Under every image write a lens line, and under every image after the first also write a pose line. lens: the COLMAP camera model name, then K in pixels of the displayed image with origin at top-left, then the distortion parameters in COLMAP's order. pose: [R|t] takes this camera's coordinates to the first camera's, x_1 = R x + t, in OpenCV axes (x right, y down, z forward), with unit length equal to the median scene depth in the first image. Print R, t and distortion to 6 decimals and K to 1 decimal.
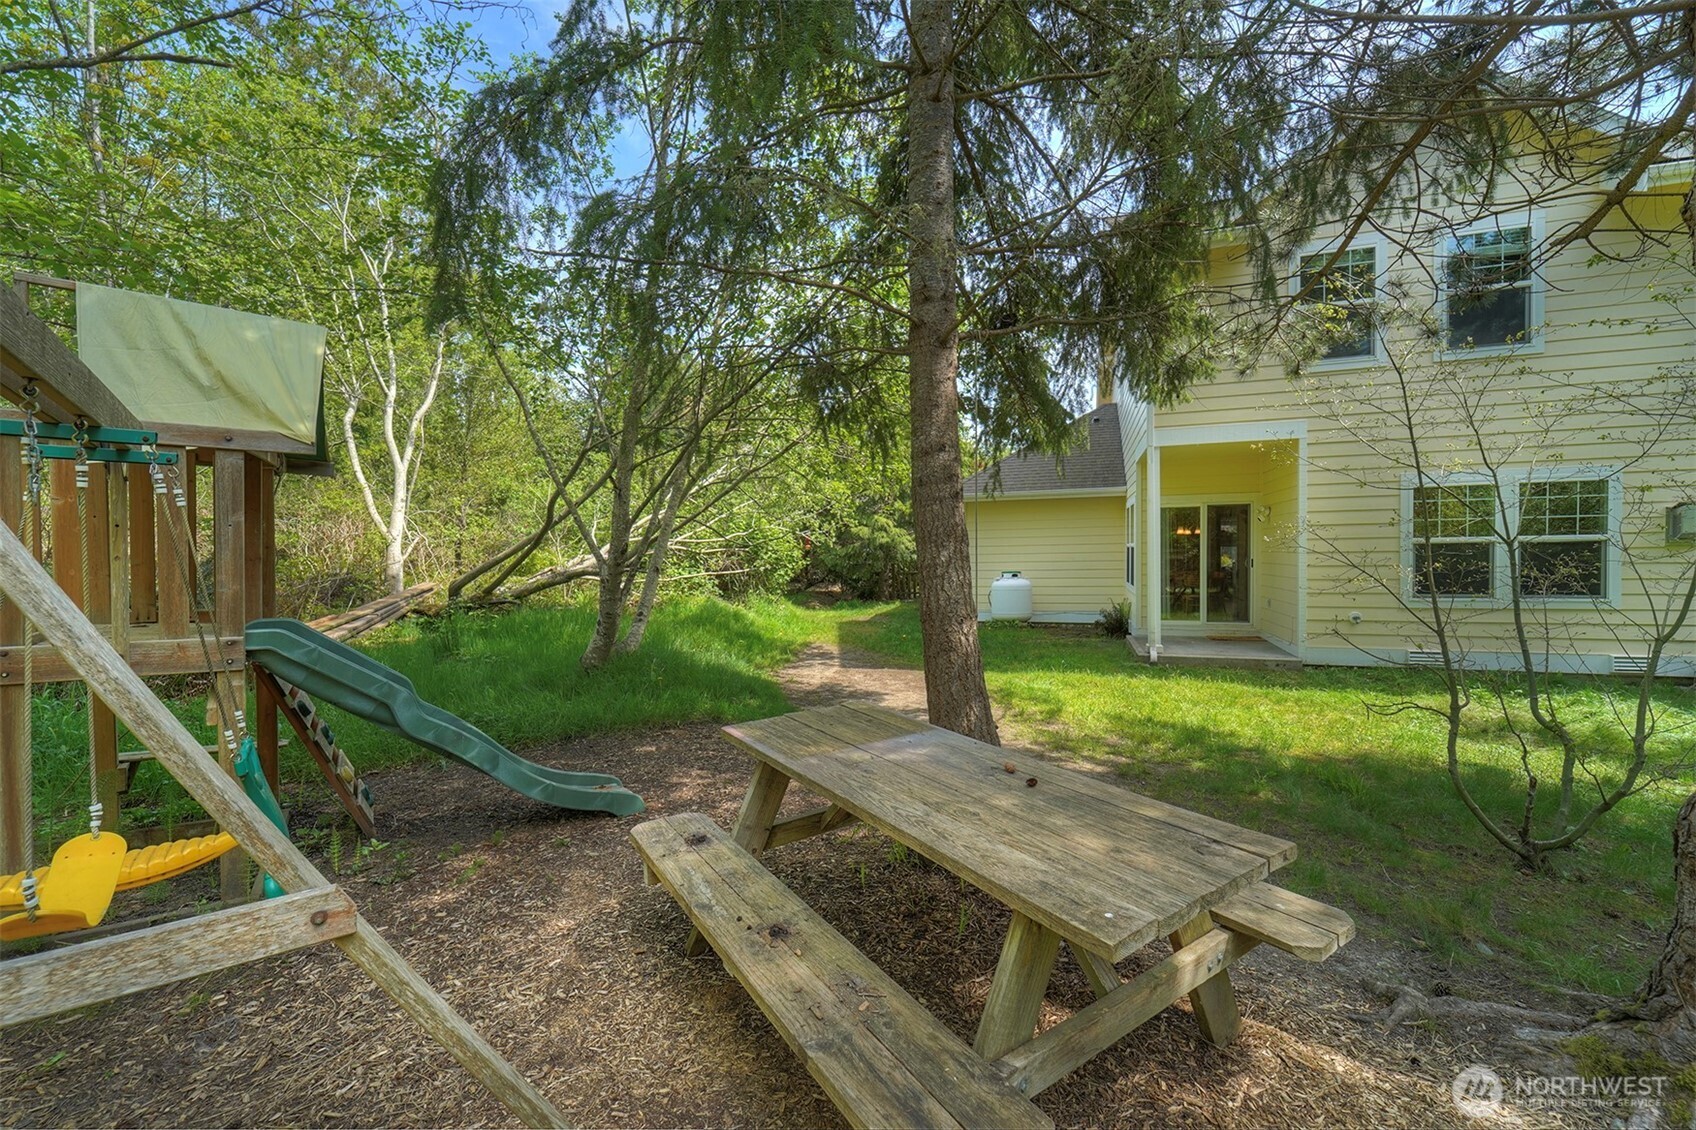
lens RADIAL K [[691.2, 0, 841.7], [0, 691.2, 560.8], [0, 0, 1]] dist [-0.000416, -0.000081]
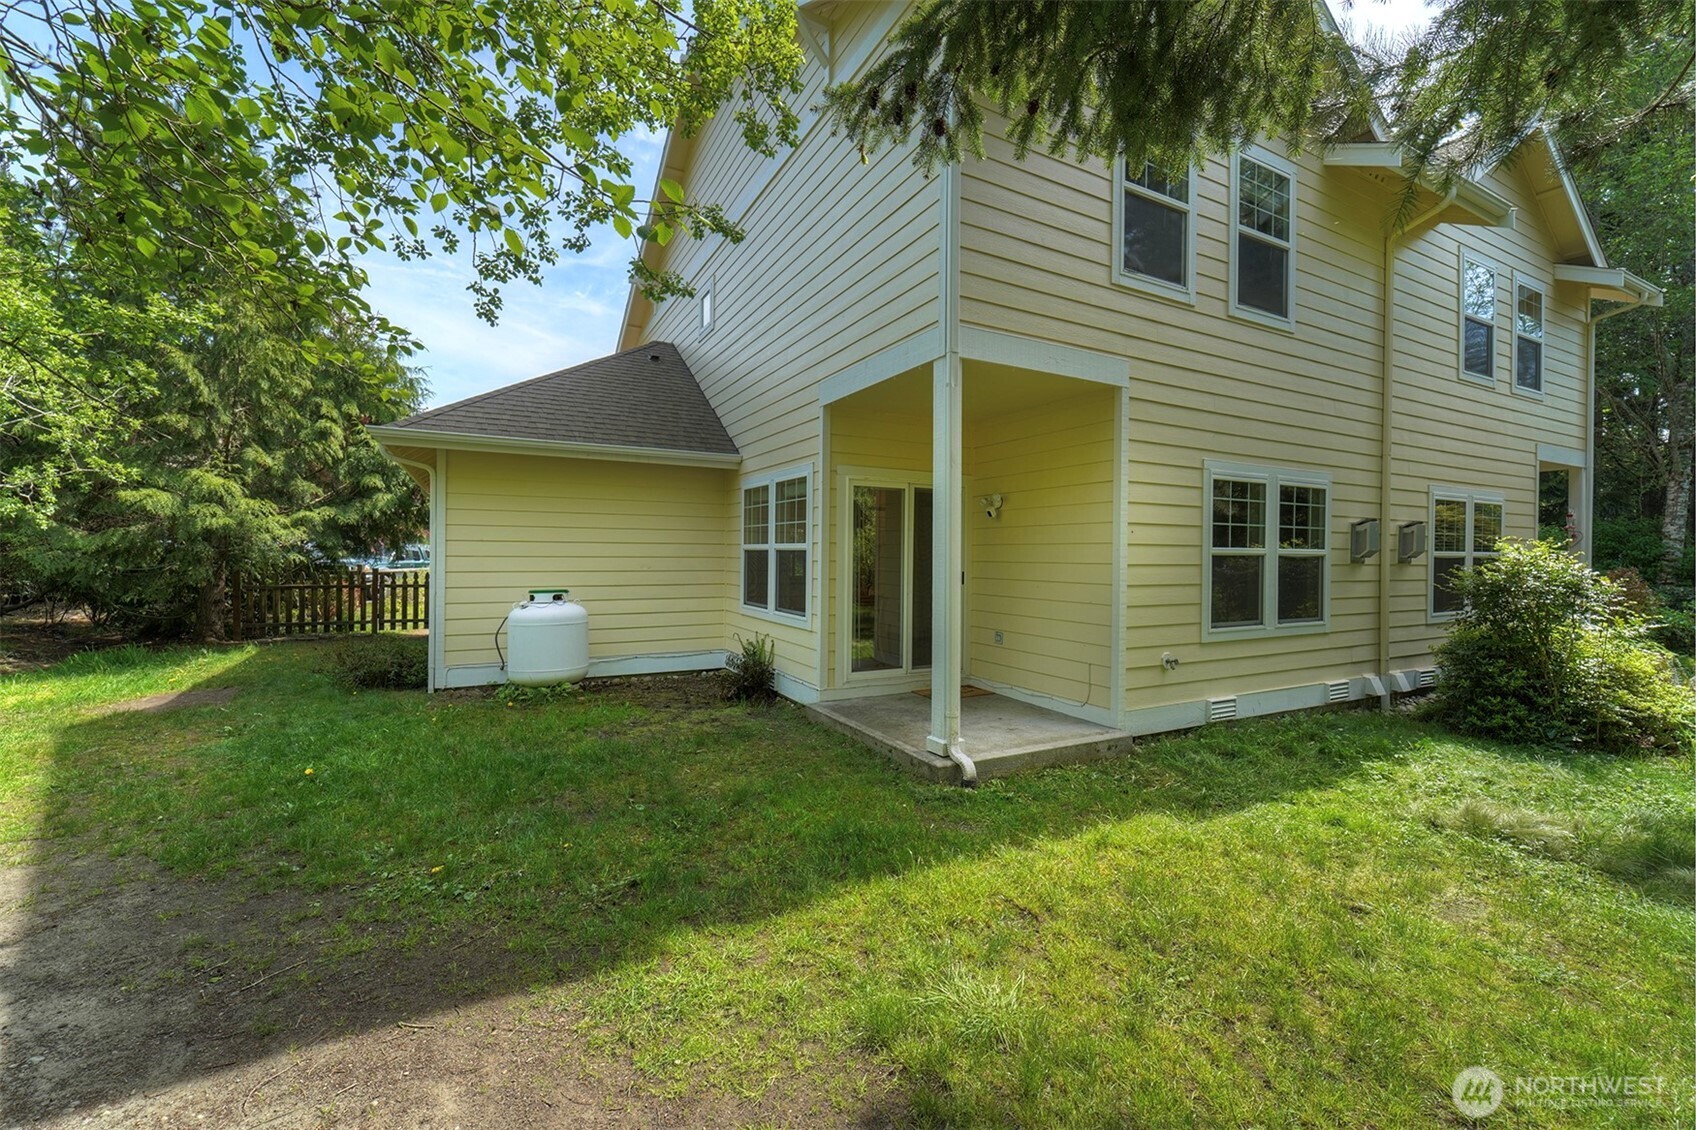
lens RADIAL K [[691.2, 0, 841.7], [0, 691.2, 560.8], [0, 0, 1]] dist [-0.000416, -0.000081]
pose [[0.686370, 0.014296, 0.727112, 0.010262], [-0.011956, 0.999893, -0.008373, -0.003835], [-0.727154, -0.002946, 0.686468, 0.351892]]
